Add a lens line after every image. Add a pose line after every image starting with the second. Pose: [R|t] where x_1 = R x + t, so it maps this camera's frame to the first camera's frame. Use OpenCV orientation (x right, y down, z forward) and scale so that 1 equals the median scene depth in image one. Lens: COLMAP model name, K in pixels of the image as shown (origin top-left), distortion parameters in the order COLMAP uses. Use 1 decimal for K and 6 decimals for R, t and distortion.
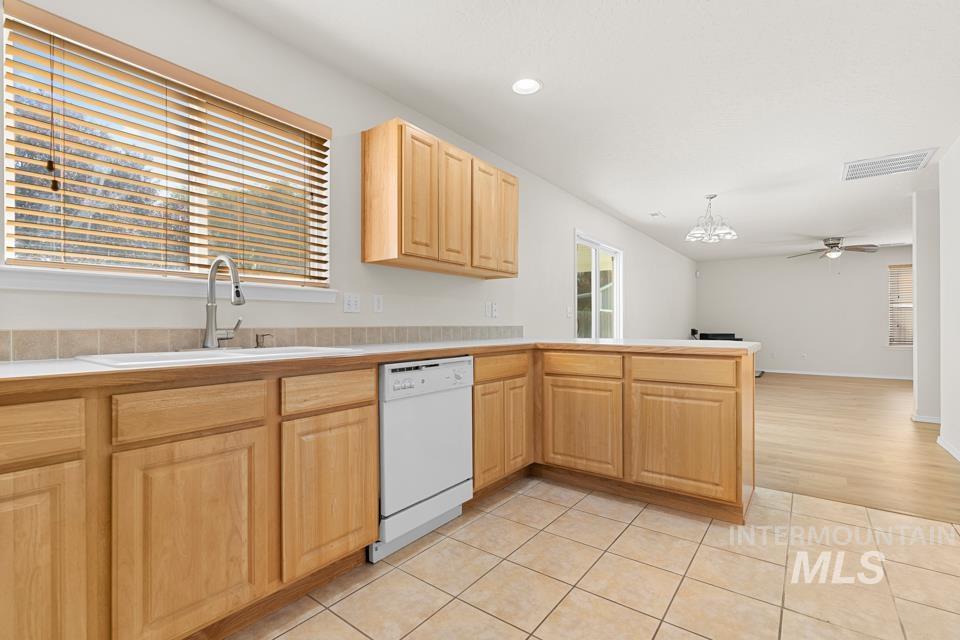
lens RADIAL K [[426.2, 0, 484.2], [0, 426.2, 326.4], [0, 0, 1]] dist [0.002879, 0.000469]
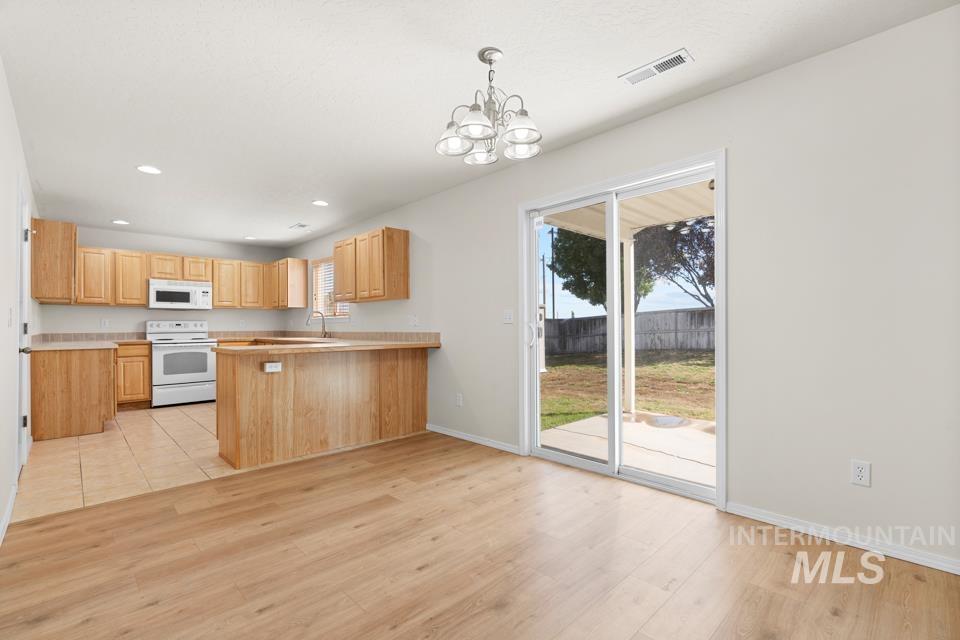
lens RADIAL K [[426.2, 0, 481.4], [0, 426.2, 327.7], [0, 0, 1]] dist [0.002879, 0.000469]
pose [[-0.151719, 0.003304, -0.988418, 2.350649], [0.001380, 0.999994, 0.003131, -0.035324], [0.988423, -0.000889, -0.151723, 2.547719]]
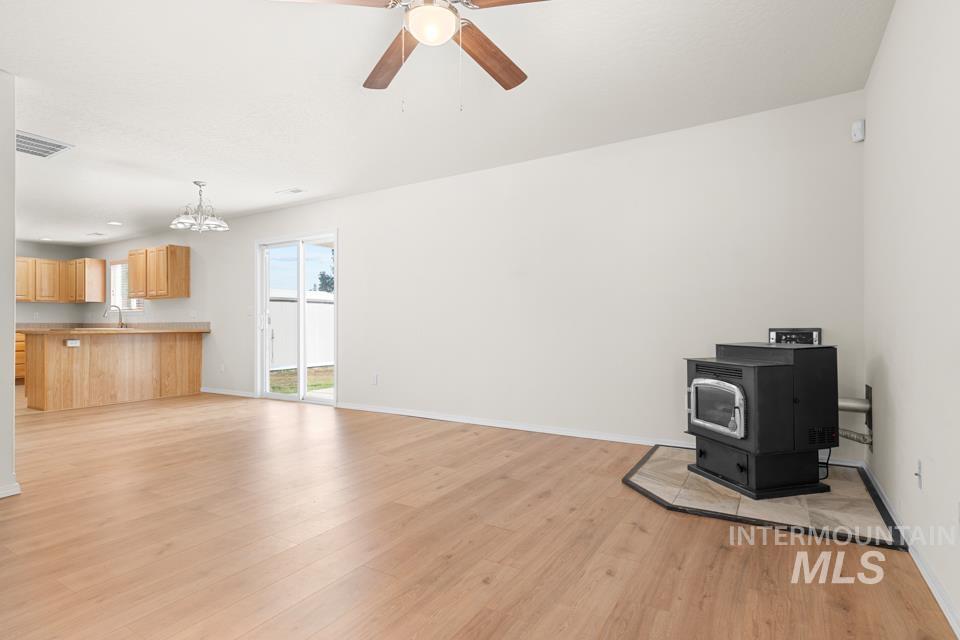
lens RADIAL K [[498.4, 0, 477.8], [0, 498.4, 323.2], [0, 0, 1]] dist [0.002812, 0.004001]
pose [[0.088297, -0.002208, -0.996092, 4.078138], [-0.001528, 0.999996, -0.002352, 0.013744], [0.996093, 0.001730, 0.088293, 3.670968]]
